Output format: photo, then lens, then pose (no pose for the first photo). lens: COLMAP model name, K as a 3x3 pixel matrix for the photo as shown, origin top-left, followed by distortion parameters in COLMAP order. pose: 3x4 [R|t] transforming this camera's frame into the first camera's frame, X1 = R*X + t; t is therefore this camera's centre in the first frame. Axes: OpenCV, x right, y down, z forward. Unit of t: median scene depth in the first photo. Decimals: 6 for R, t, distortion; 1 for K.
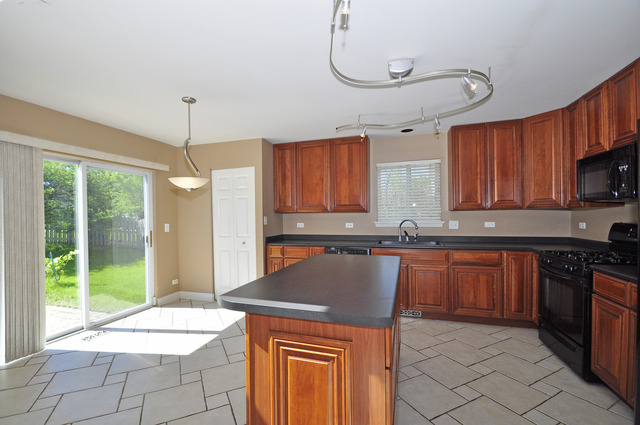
lens RADIAL K [[280.1, 0, 314.2], [0, 280.1, 218.3], [0, 0, 1]] dist [0.003615, -0.001489]
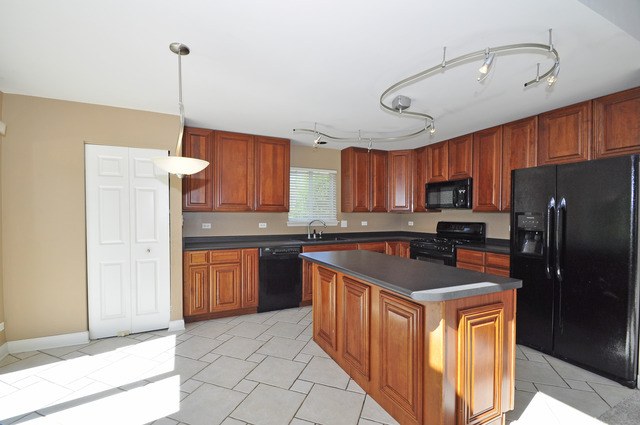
lens RADIAL K [[280.1, 0, 308.3], [0, 280.1, 216.9], [0, 0, 1]] dist [0.003615, -0.001489]
pose [[0.739020, 0.010244, 0.673605, -0.470309], [-0.004783, 0.999939, -0.009960, 0.005091], [-0.673666, 0.004139, 0.739024, 0.178501]]
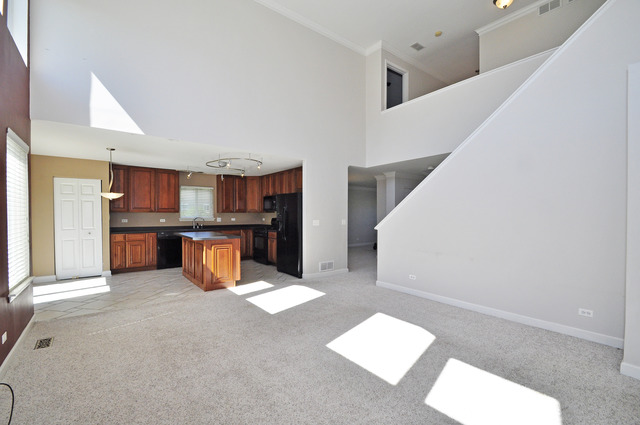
lens RADIAL K [[280.1, 0, 310.4], [0, 280.1, 216.2], [0, 0, 1]] dist [0.003615, -0.001489]
pose [[0.569554, 0.007609, 0.821918, -0.824970], [0.000834, 0.999951, -0.009835, 0.018630], [-0.821953, 0.006287, 0.569520, -0.742233]]
